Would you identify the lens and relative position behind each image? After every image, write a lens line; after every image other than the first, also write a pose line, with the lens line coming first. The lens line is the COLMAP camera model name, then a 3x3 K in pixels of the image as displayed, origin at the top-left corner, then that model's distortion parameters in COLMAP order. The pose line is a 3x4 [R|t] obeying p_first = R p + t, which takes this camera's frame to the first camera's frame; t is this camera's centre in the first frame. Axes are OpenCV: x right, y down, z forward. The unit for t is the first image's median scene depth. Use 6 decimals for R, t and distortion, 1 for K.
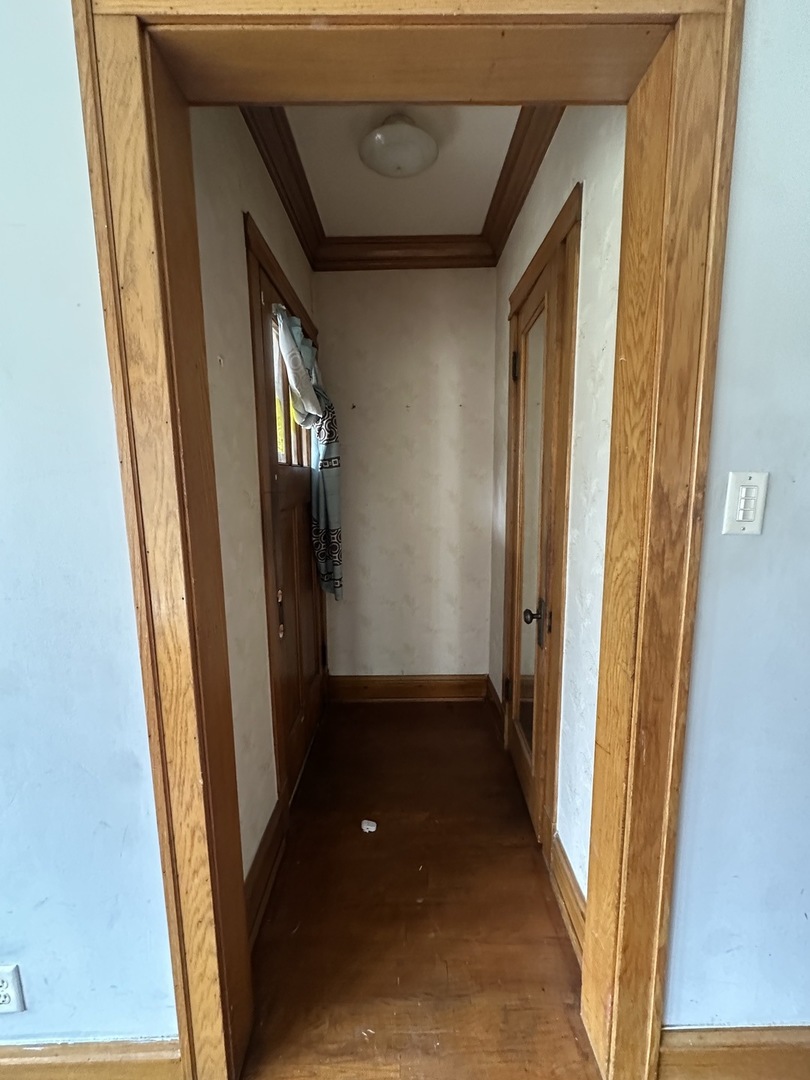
lens RADIAL K [[430.0, 0, 403.7], [0, 430.0, 537.7], [0, 0, 1]] dist [-0.003065, 0.000776]
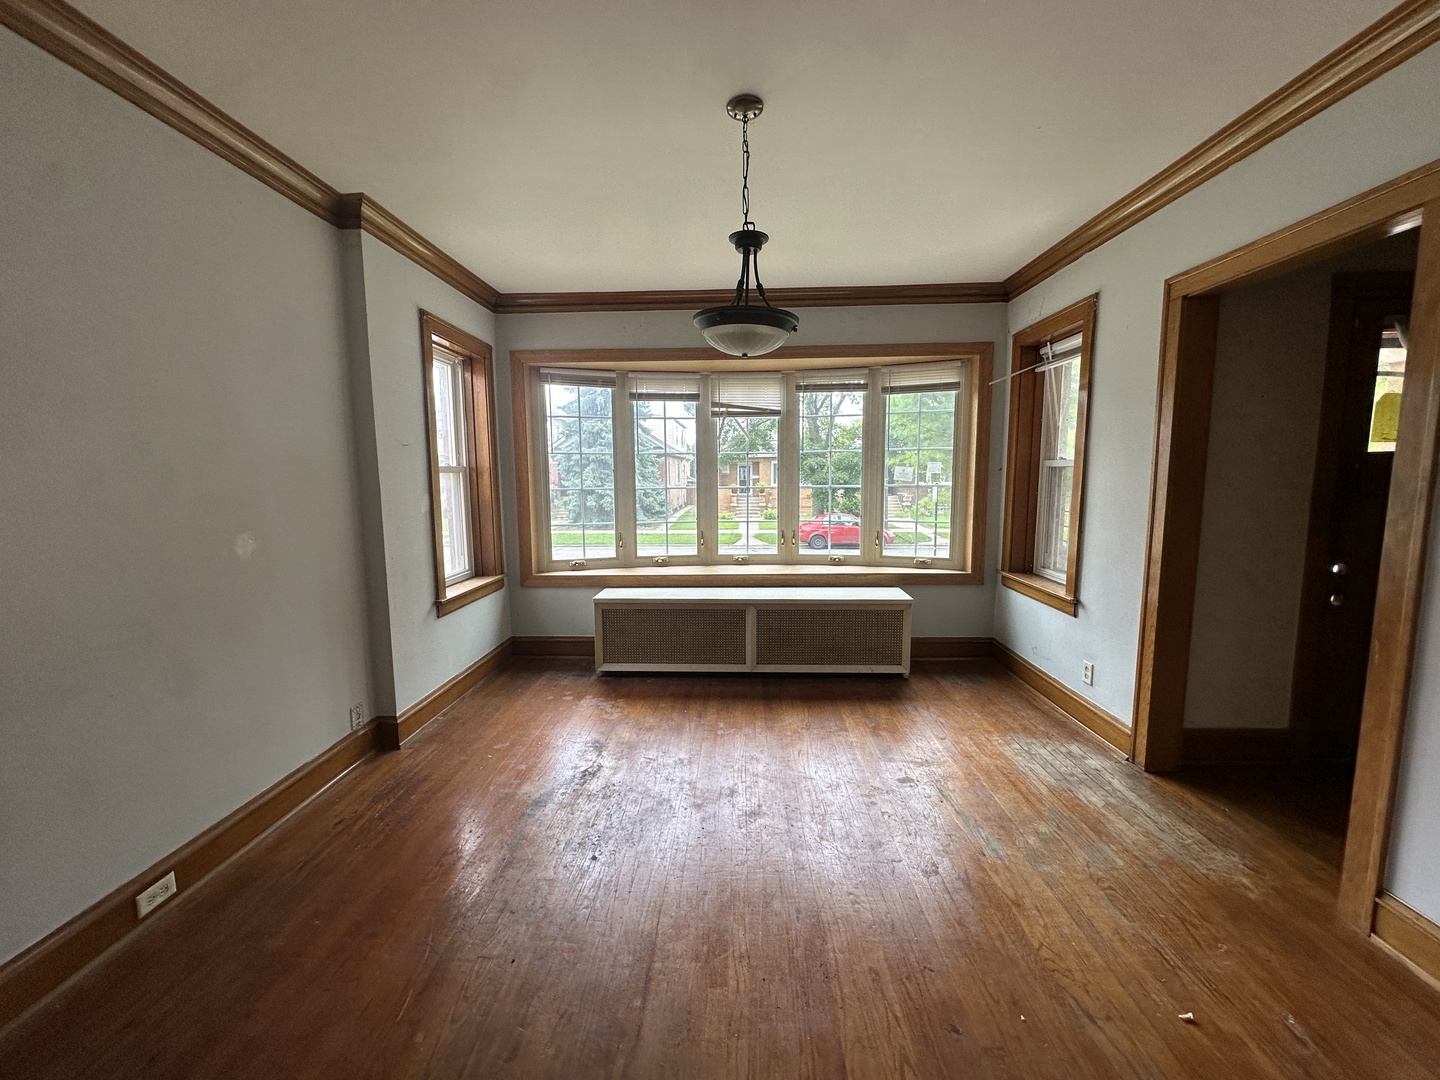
lens RADIAL K [[573.3, 0, 720.3], [0, 573.3, 537.8], [0, 0, 1]] dist [-0.003065, 0.000776]
pose [[-0.029540, 0.133437, -0.990617, 2.327016], [-0.124357, 0.982859, 0.136100, 0.097829], [0.991798, 0.127211, -0.012440, -1.178846]]
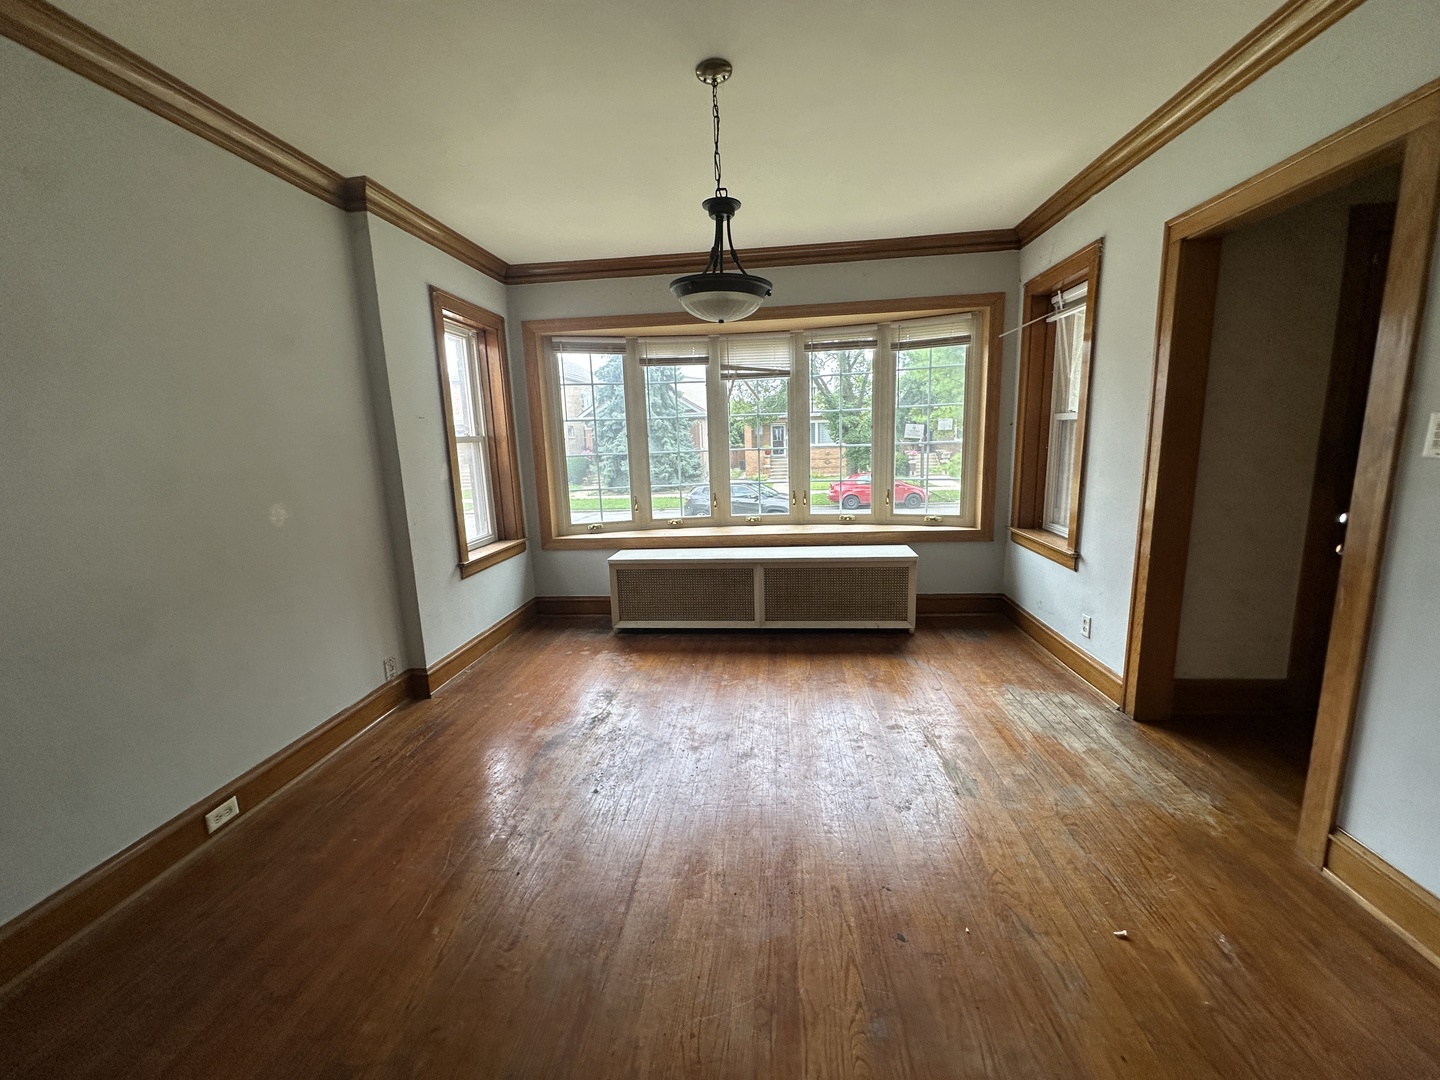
lens RADIAL K [[573.3, 0, 720.5], [0, 573.3, 537.2], [0, 0, 1]] dist [-0.003065, 0.000776]
pose [[-0.090515, 0.197582, -0.976099, 2.441794], [-0.095639, 0.973867, 0.205999, 0.063083], [0.991292, 0.111999, -0.069253, -0.952119]]
